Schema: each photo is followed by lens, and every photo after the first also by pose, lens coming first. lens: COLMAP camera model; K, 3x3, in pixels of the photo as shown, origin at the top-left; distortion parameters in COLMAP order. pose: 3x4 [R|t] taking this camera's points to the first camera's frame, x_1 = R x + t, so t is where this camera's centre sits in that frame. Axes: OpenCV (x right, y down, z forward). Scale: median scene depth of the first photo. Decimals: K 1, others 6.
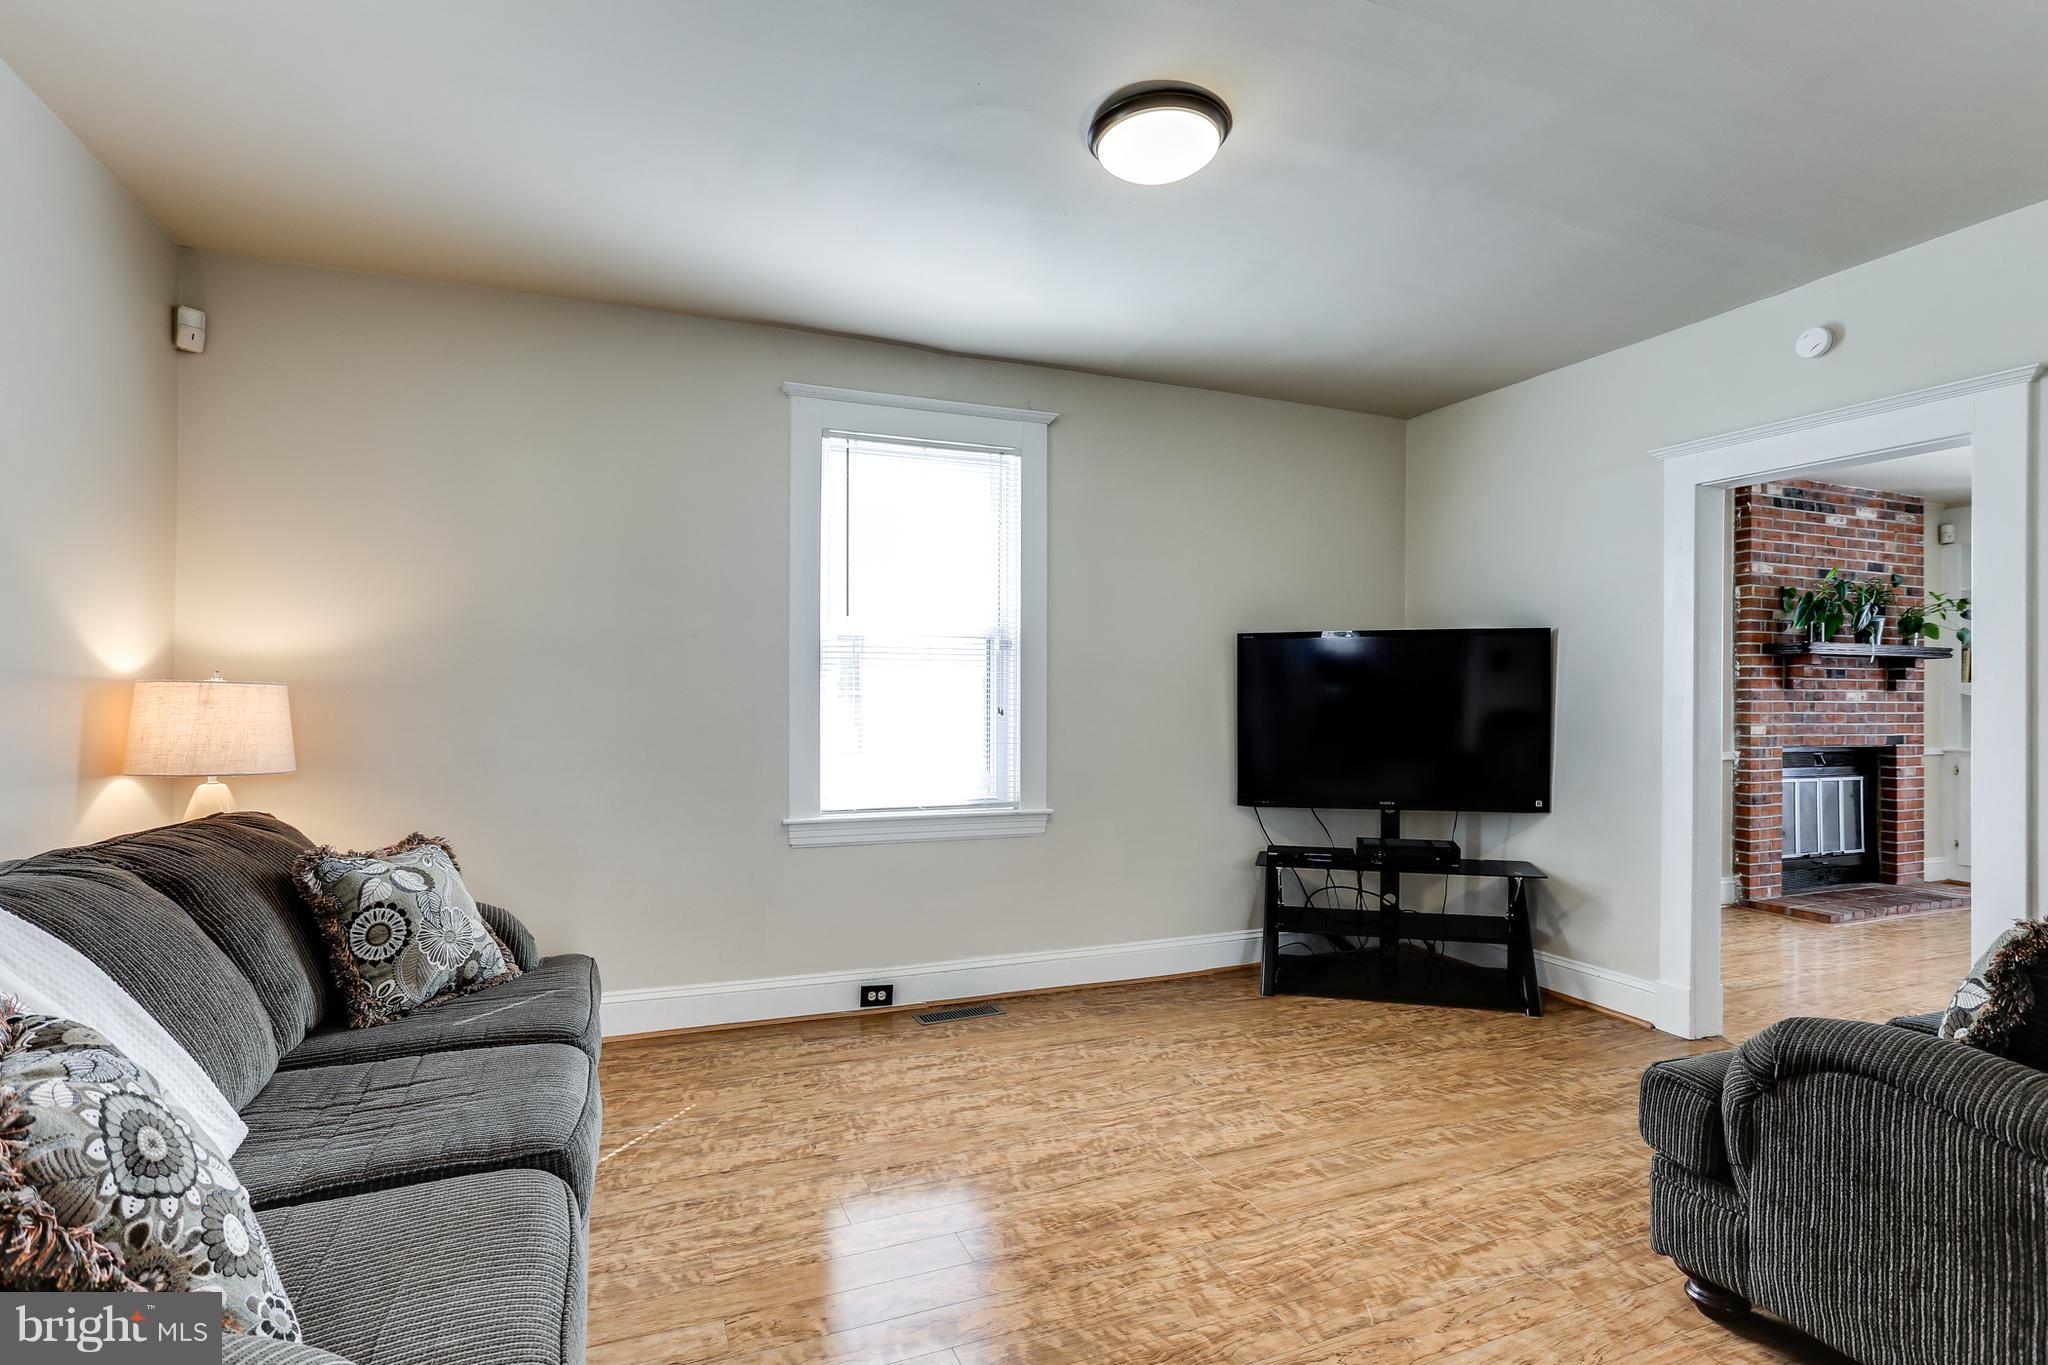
lens RADIAL K [[998.8, 0, 1034.3], [0, 998.8, 684.3], [0, 0, 1]] dist [-0.044566, 0.040253]
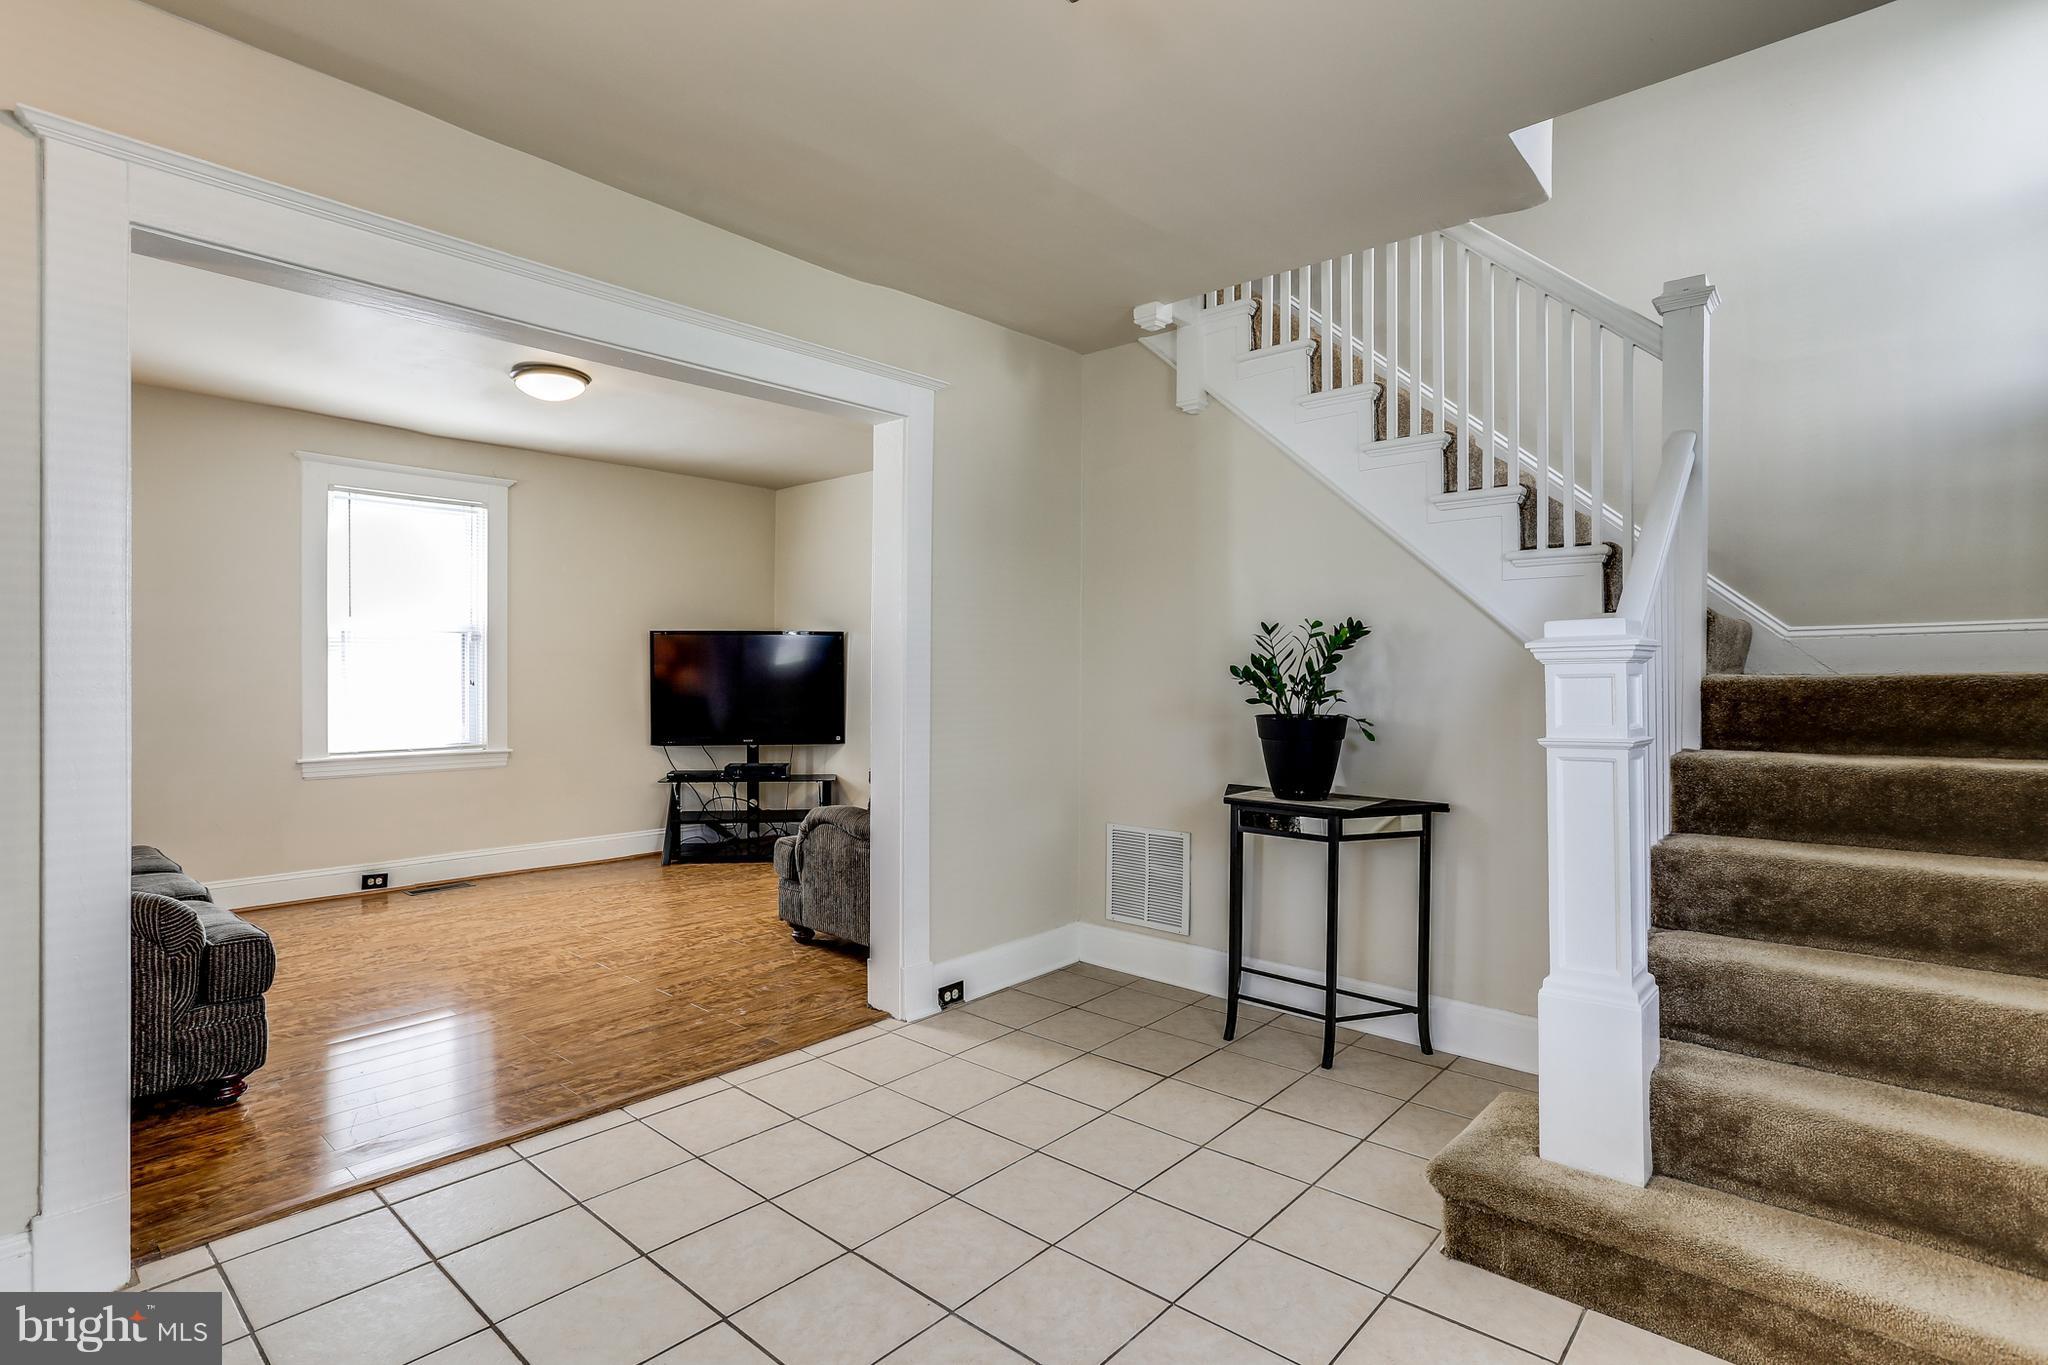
lens RADIAL K [[967.0, 0, 969.8], [0, 967.0, 683.3], [0, 0, 1]] dist [-0.002058, 0.010749]
pose [[0.918074, -0.001978, 0.396404, 0.081835], [-0.008496, 0.999660, 0.024666, -0.015143], [-0.396318, -0.026014, 0.917745, -0.656424]]
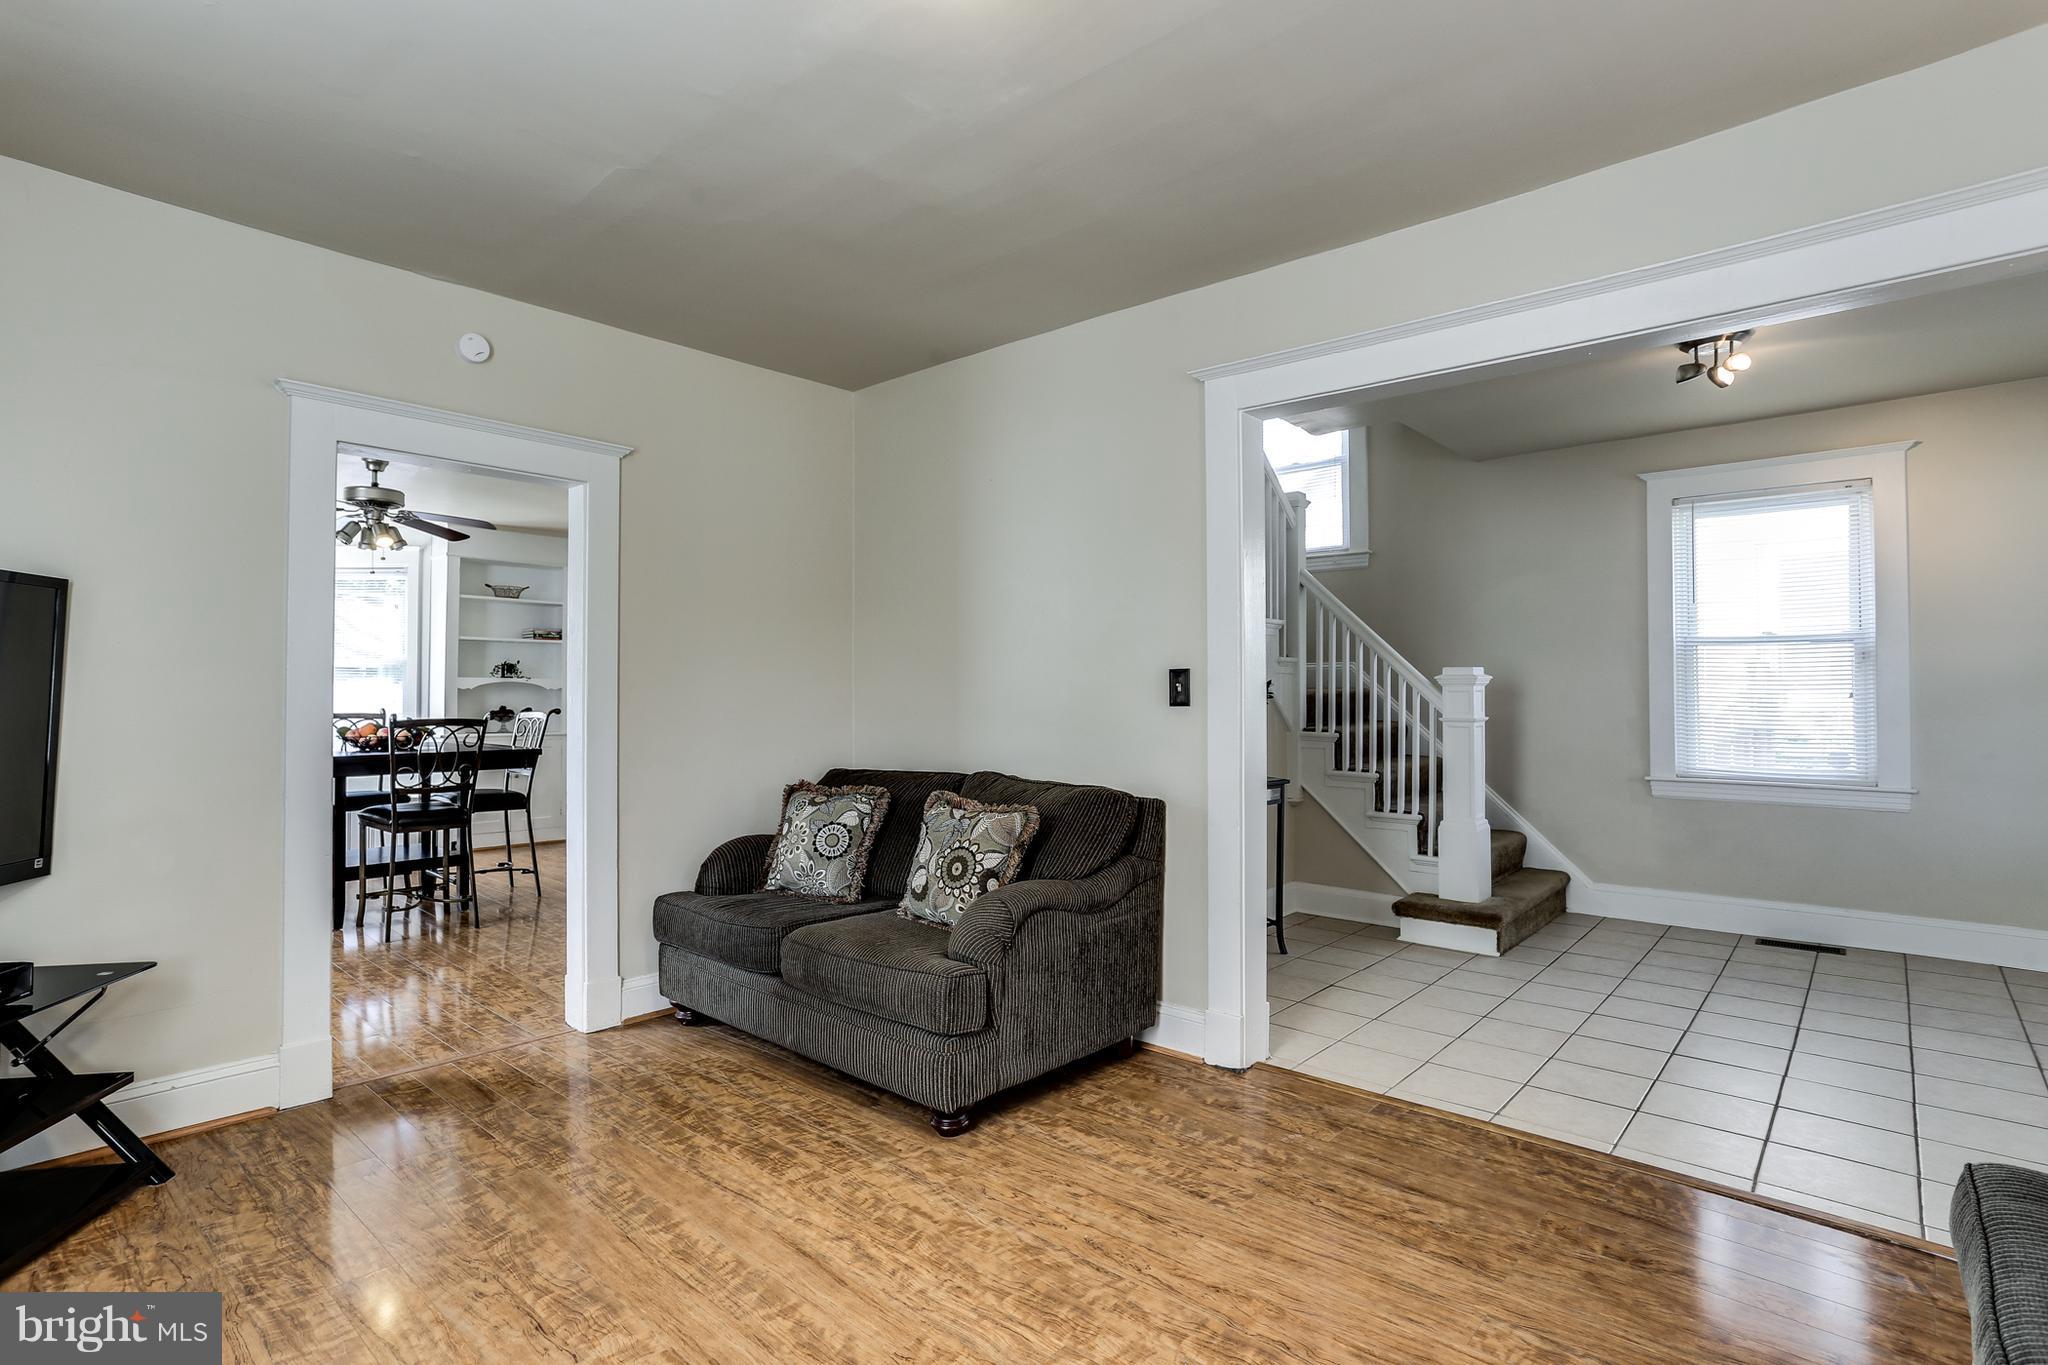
lens RADIAL K [[1012.5, 0, 1013.6], [0, 1012.5, 682.4], [0, 0, 1]] dist [-0.042468, 0.026263]
pose [[-0.412572, 0.004668, 0.910913, -0.346134], [-0.014711, 0.999822, -0.011787, 0.008014], [-0.910806, -0.018264, -0.412430, 0.815080]]
